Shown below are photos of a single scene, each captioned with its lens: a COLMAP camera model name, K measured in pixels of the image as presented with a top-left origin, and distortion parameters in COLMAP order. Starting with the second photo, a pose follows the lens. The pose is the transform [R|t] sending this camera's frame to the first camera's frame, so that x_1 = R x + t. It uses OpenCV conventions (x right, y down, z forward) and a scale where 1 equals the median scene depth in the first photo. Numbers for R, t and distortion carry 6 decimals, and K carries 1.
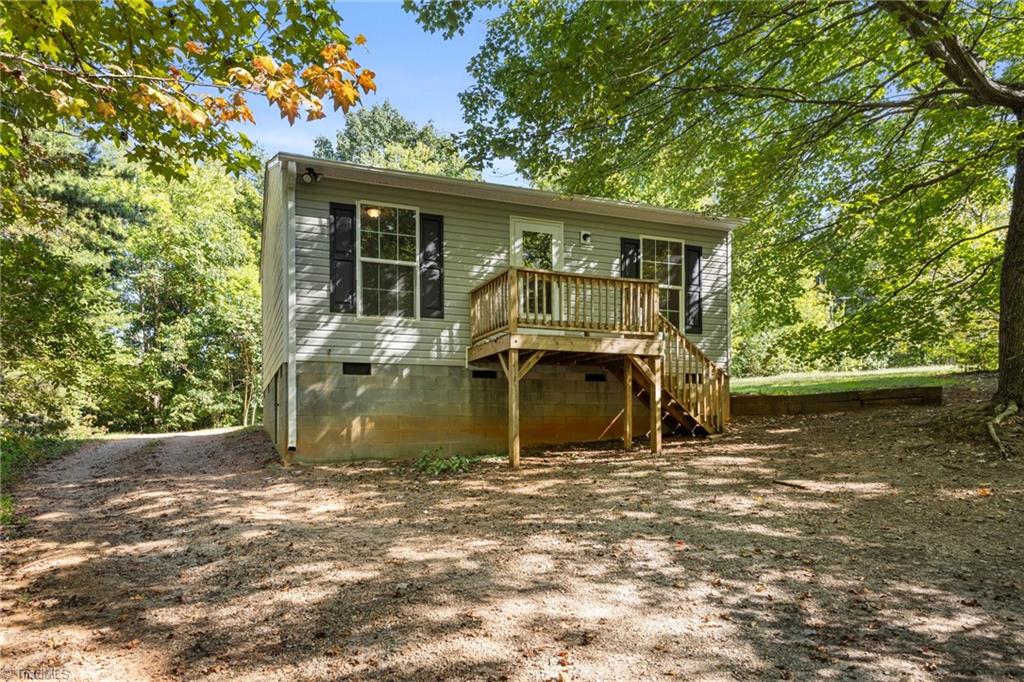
lens RADIAL K [[703.3, 0, 495.2], [0, 703.3, 413.0], [0, 0, 1]] dist [0.050458, -0.009134]
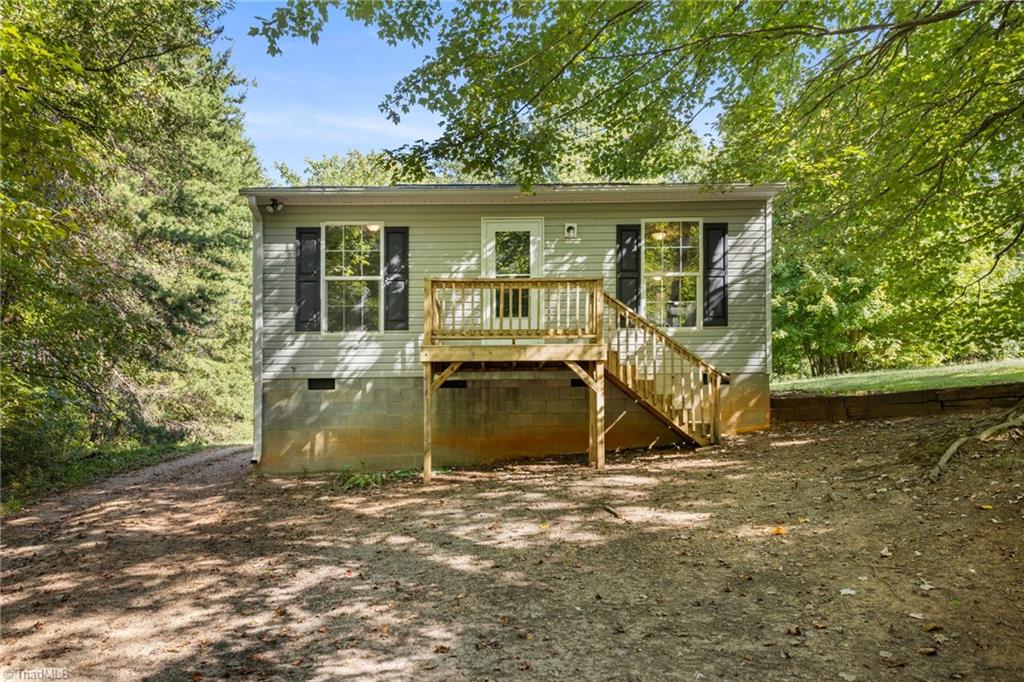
lens RADIAL K [[795.5, 0, 520.1], [0, 795.5, 388.7], [0, 0, 1]] dist [0.079328, -0.029288]
pose [[0.927002, -0.026574, -0.374115, 0.517742], [0.020156, 0.999575, -0.021056, -0.025900], [0.374515, 0.011978, 0.927143, 0.019276]]
